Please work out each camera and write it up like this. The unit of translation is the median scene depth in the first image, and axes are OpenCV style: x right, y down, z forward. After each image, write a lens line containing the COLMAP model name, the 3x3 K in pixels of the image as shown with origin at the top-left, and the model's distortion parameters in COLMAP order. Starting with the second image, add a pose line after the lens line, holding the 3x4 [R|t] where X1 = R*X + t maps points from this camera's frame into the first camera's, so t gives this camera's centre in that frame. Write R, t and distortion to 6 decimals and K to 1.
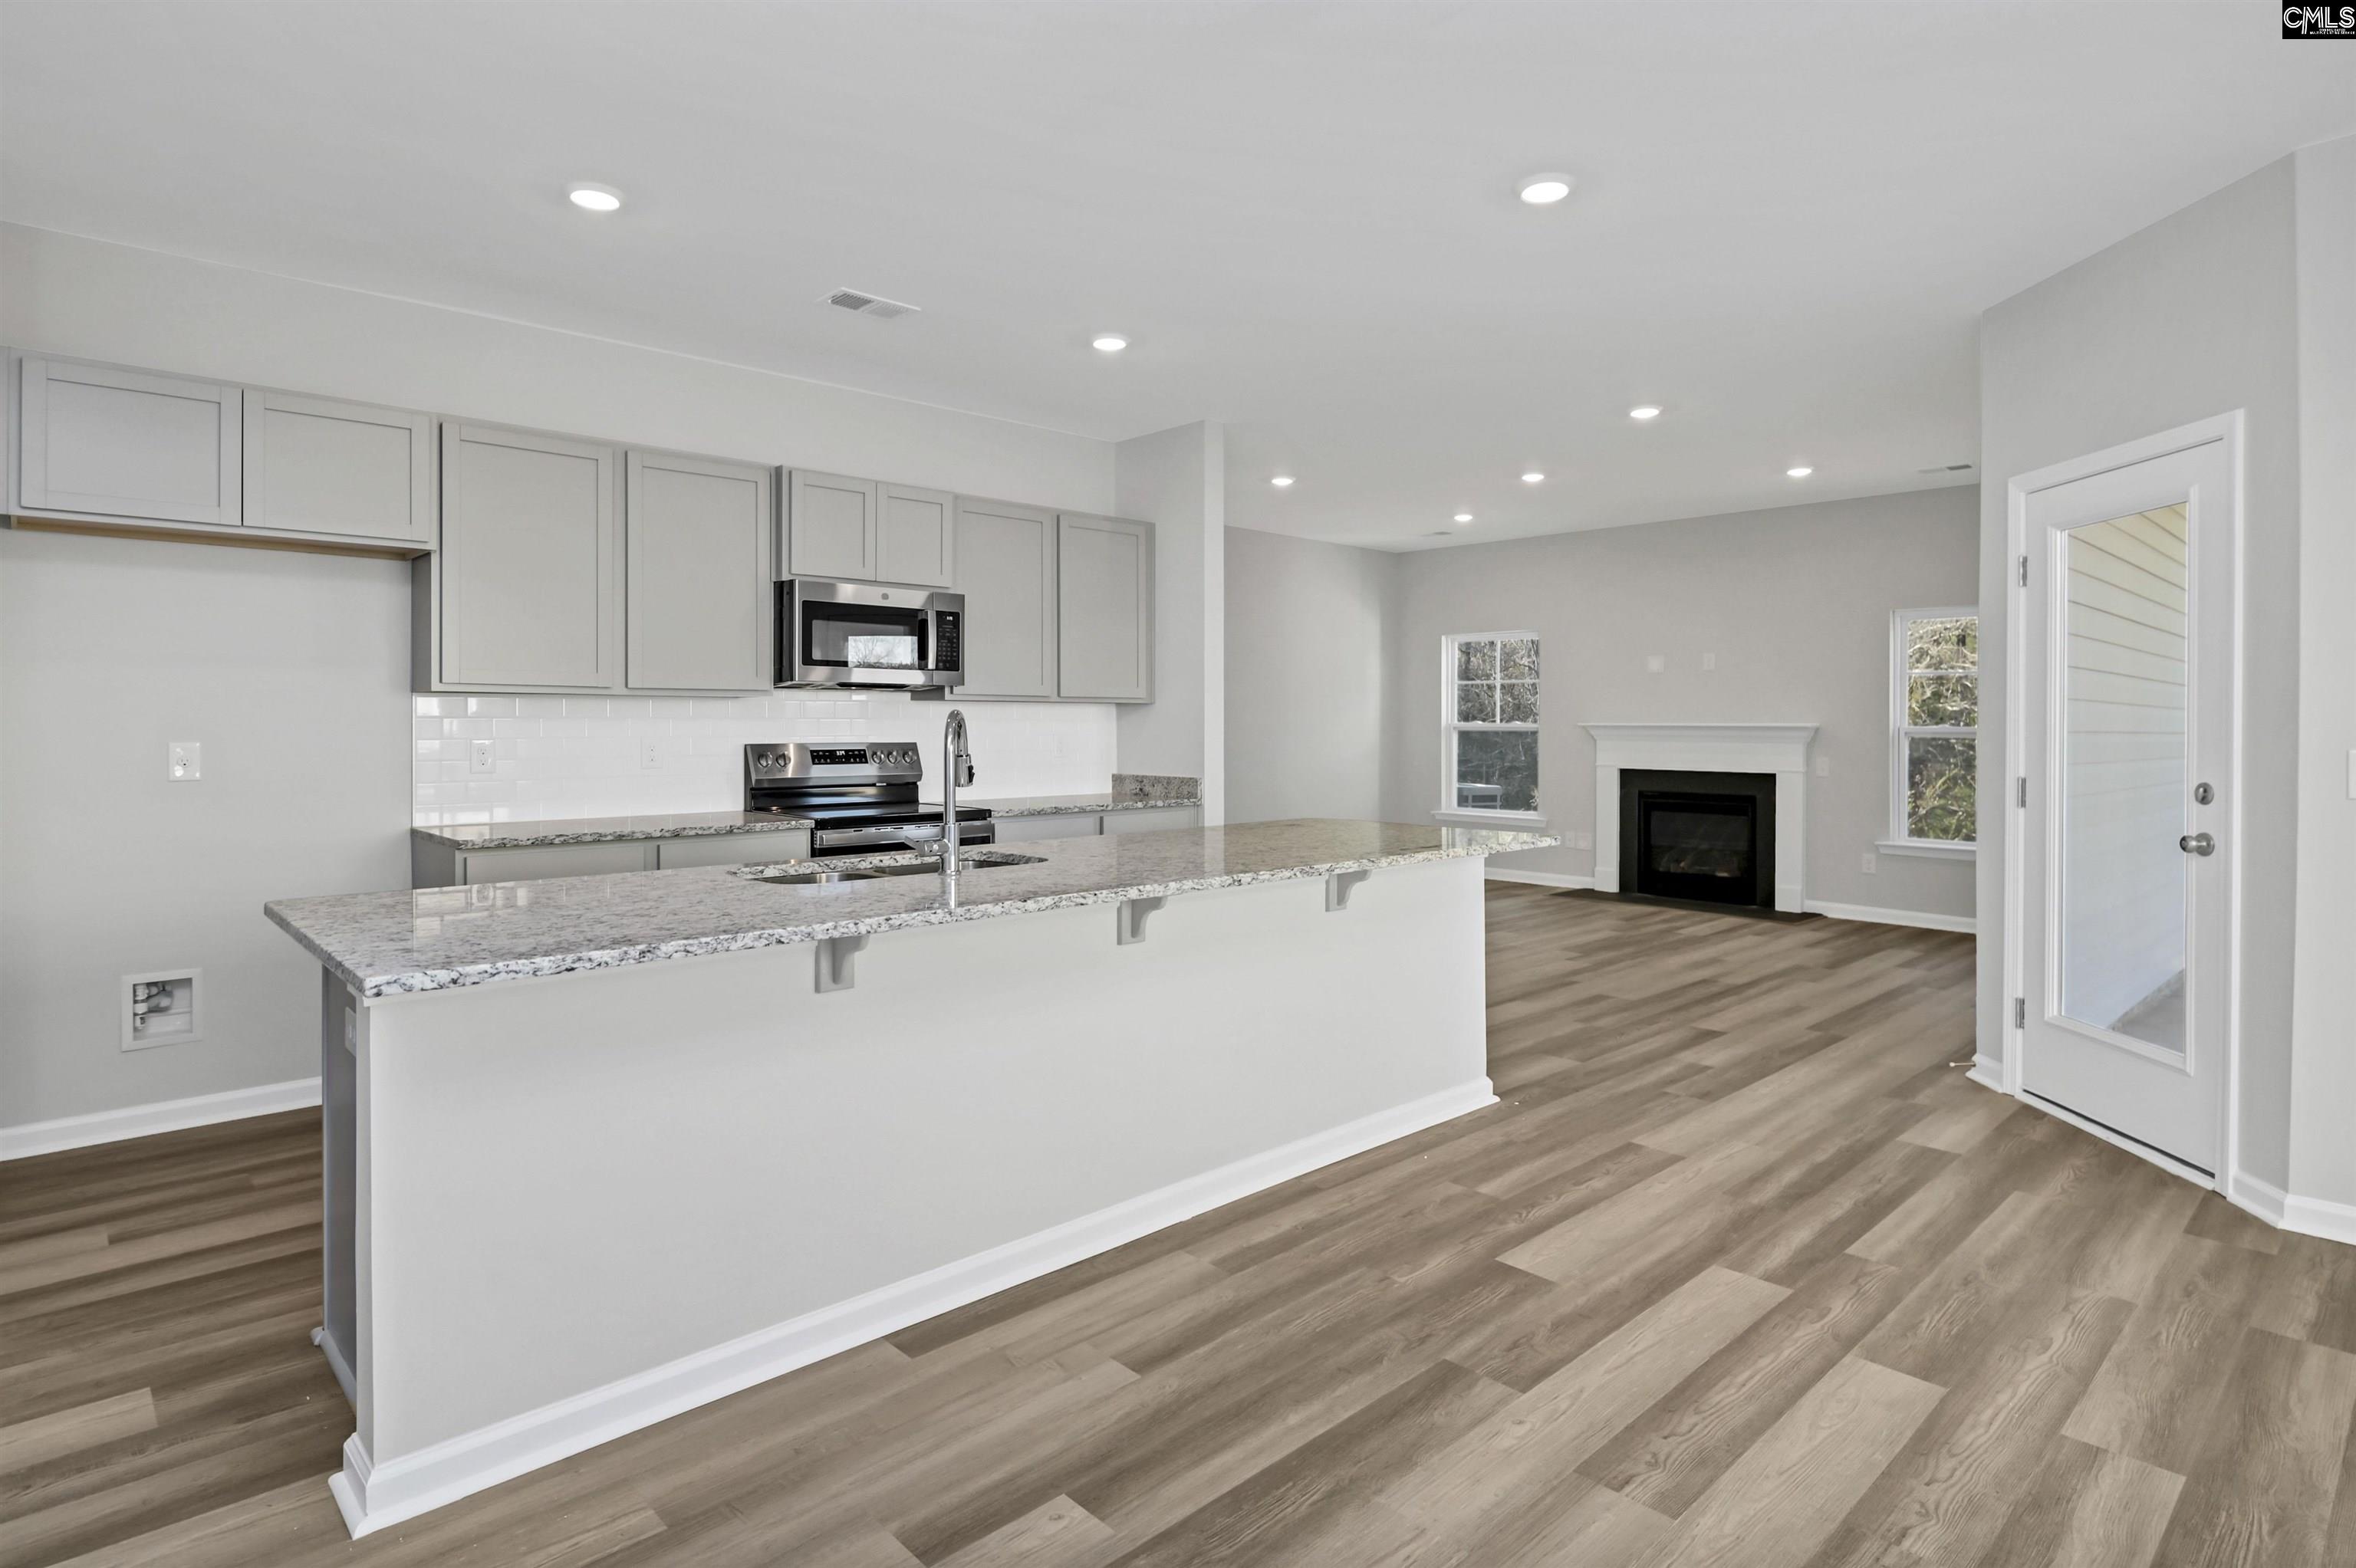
lens RADIAL K [[1193.4, 0, 1164.4], [0, 1193.4, 729.1], [0, 0, 1]] dist [-0.002601, -0.001148]
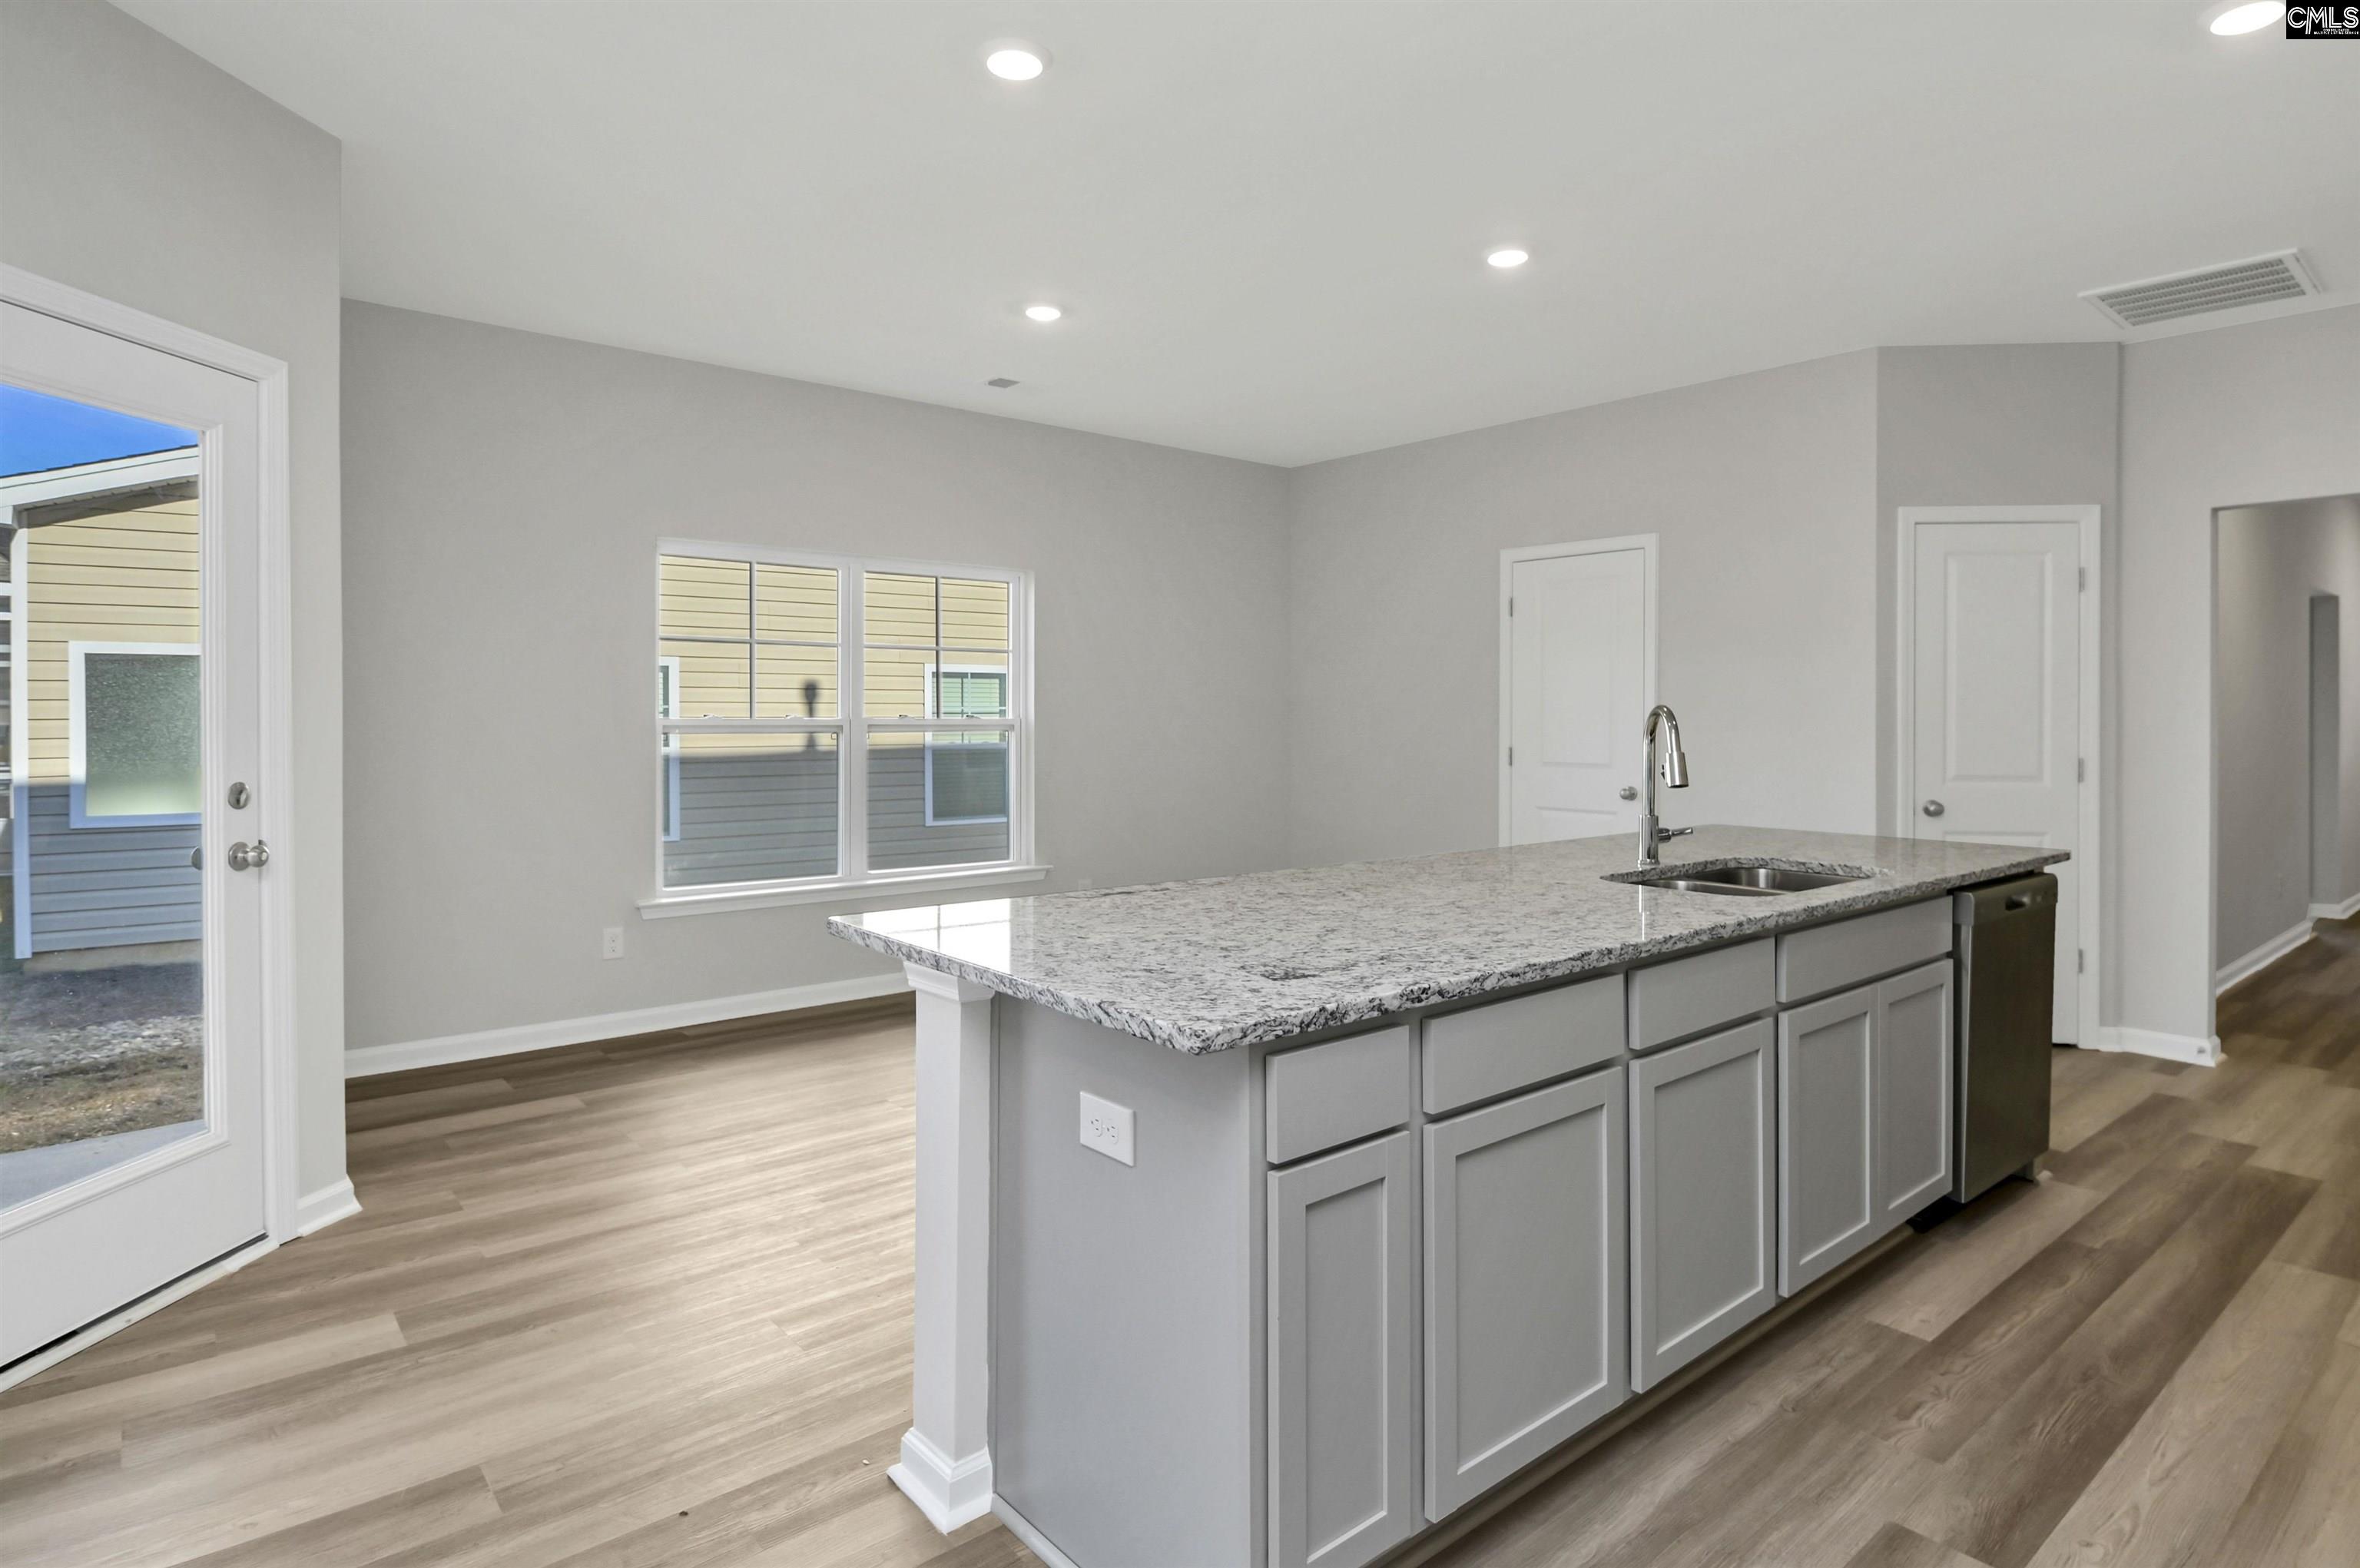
lens RADIAL K [[1239.6, 0, 1190.3], [0, 1239.6, 739.3], [0, 0, 1]] dist [0.010802, -0.007794]
pose [[-0.999182, -0.004180, 0.040213, 0.109153], [-0.003274, 0.999740, 0.022569, -0.007331], [-0.040297, 0.022419, -0.998936, 1.226886]]
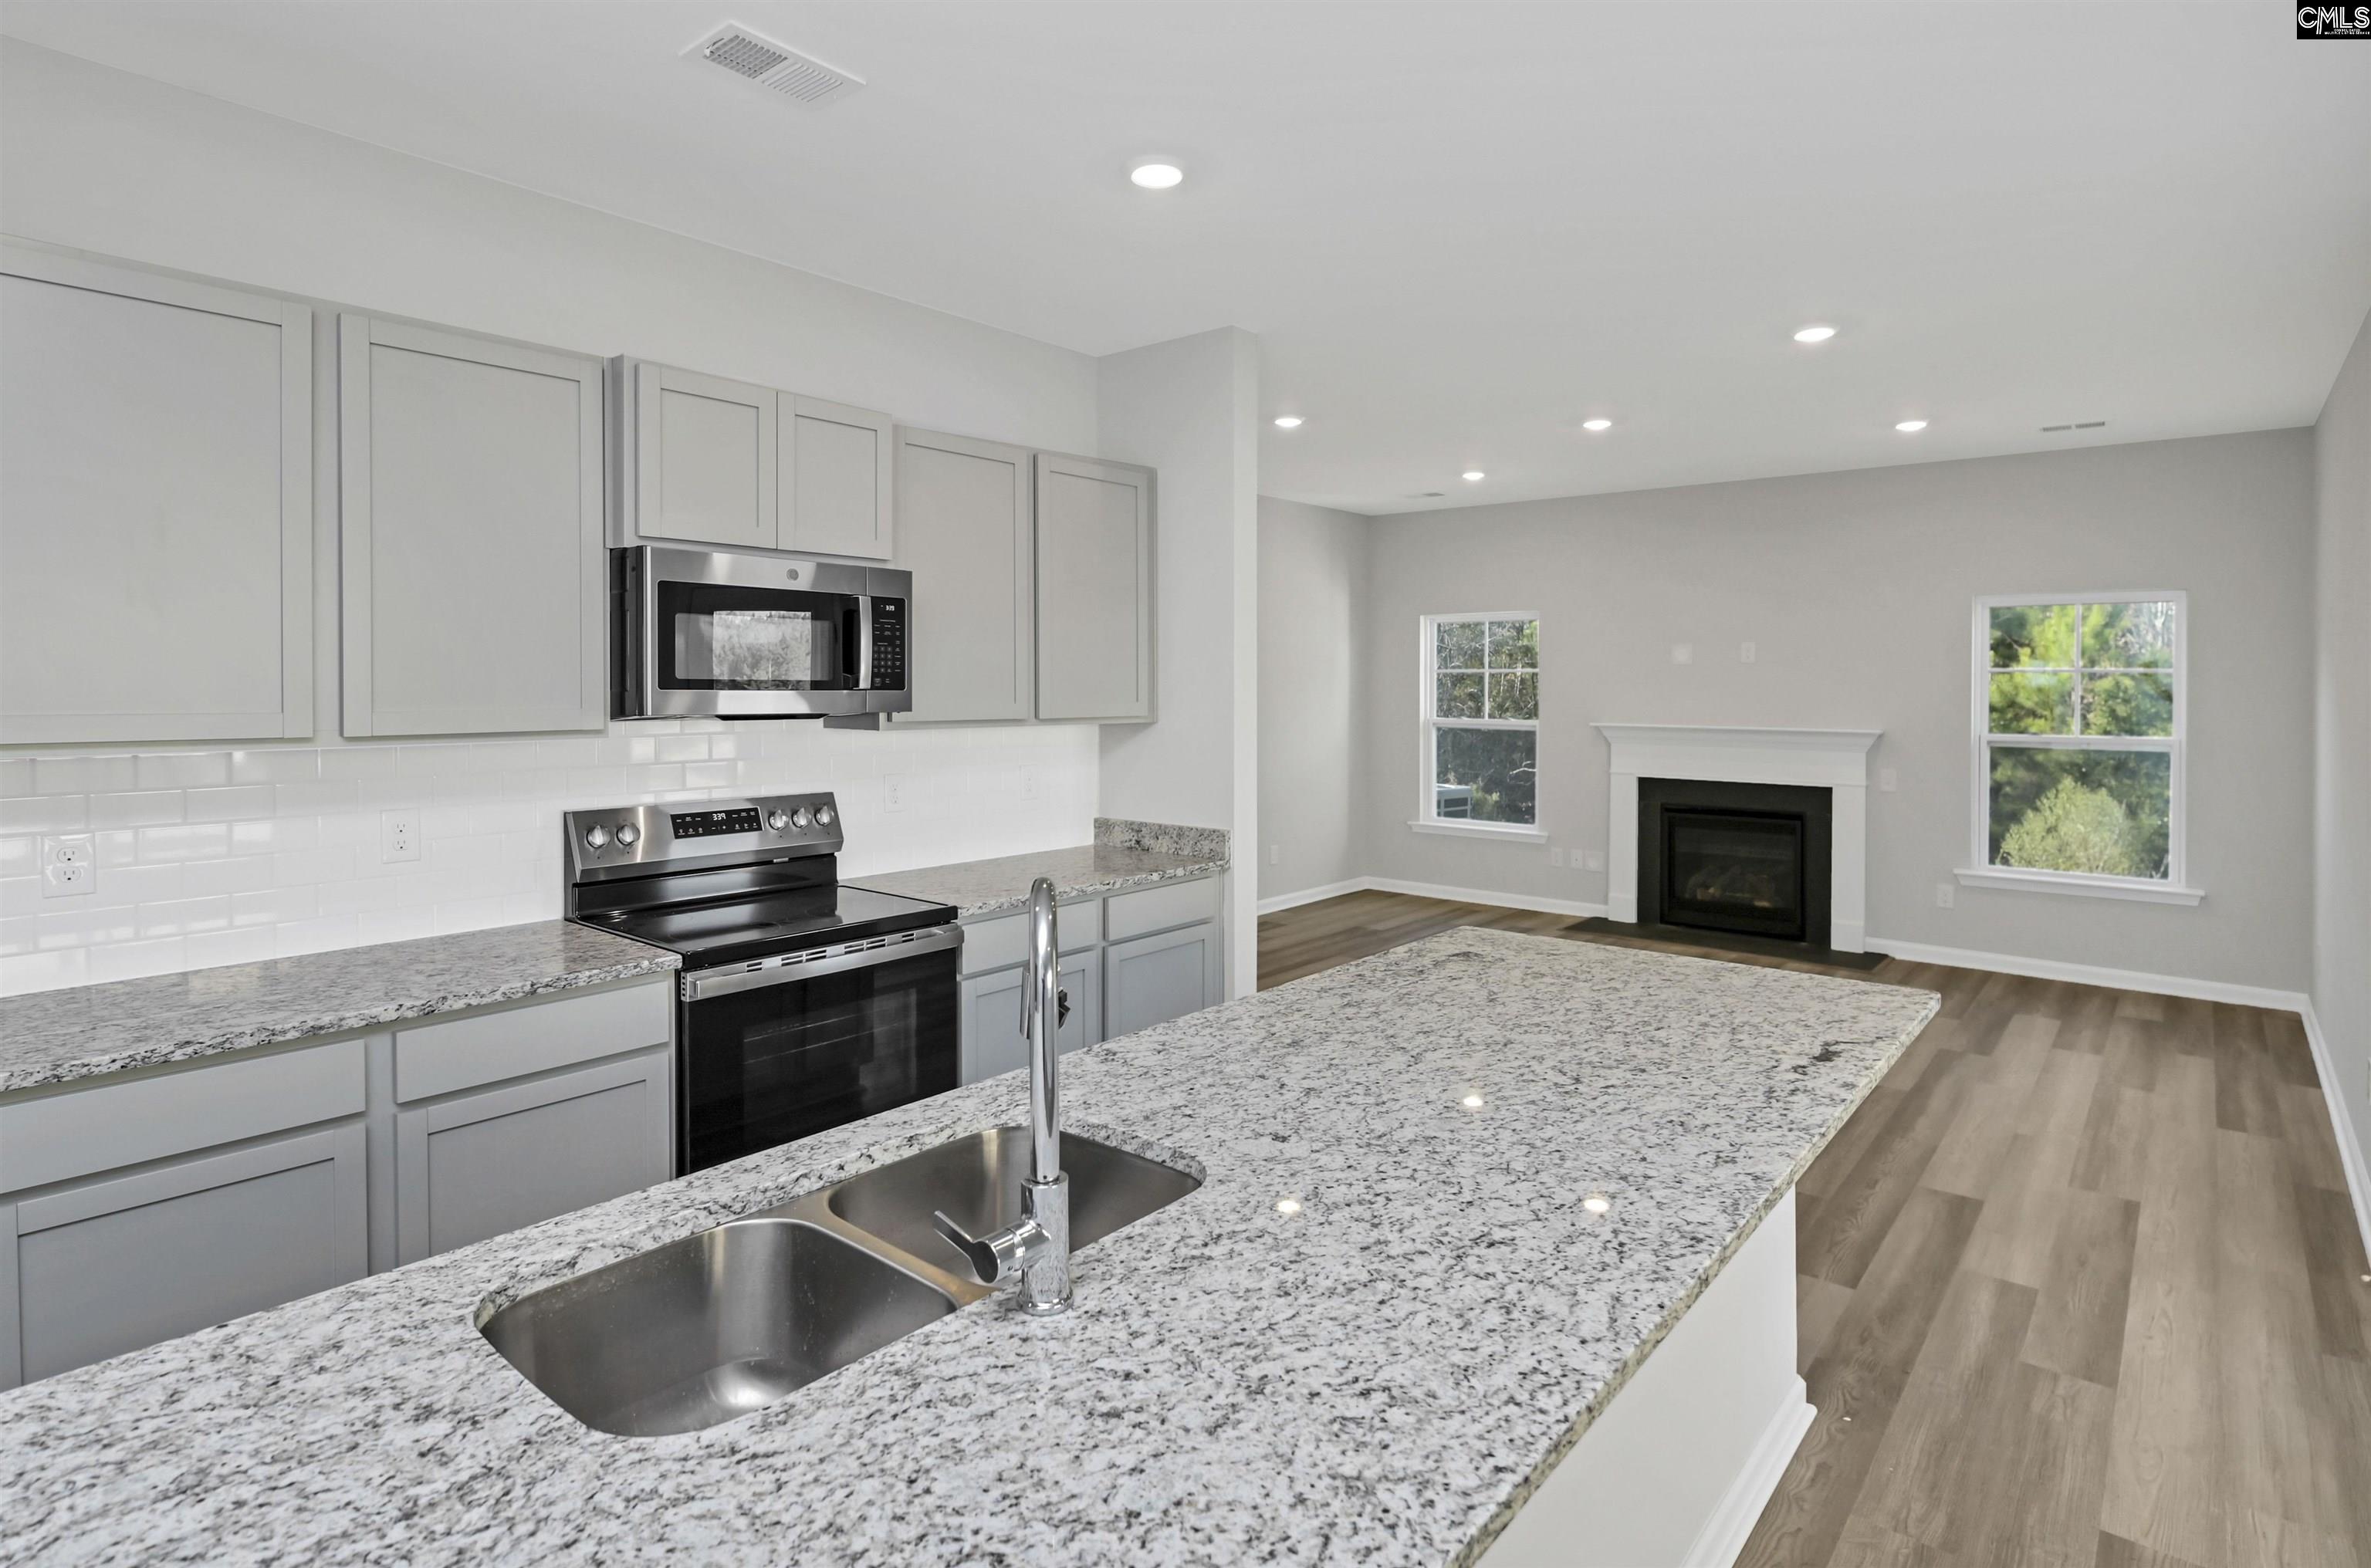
lens RADIAL K [[1232.6, 0, 1165.7], [0, 1232.6, 692.8], [0, 0, 1]] dist [0.002340, -0.007200]
pose [[0.990515, 0.004021, 0.137348, -0.126233], [-0.004670, 0.999979, 0.004403, -0.051814], [-0.137327, -0.005003, 0.990513, 0.326196]]
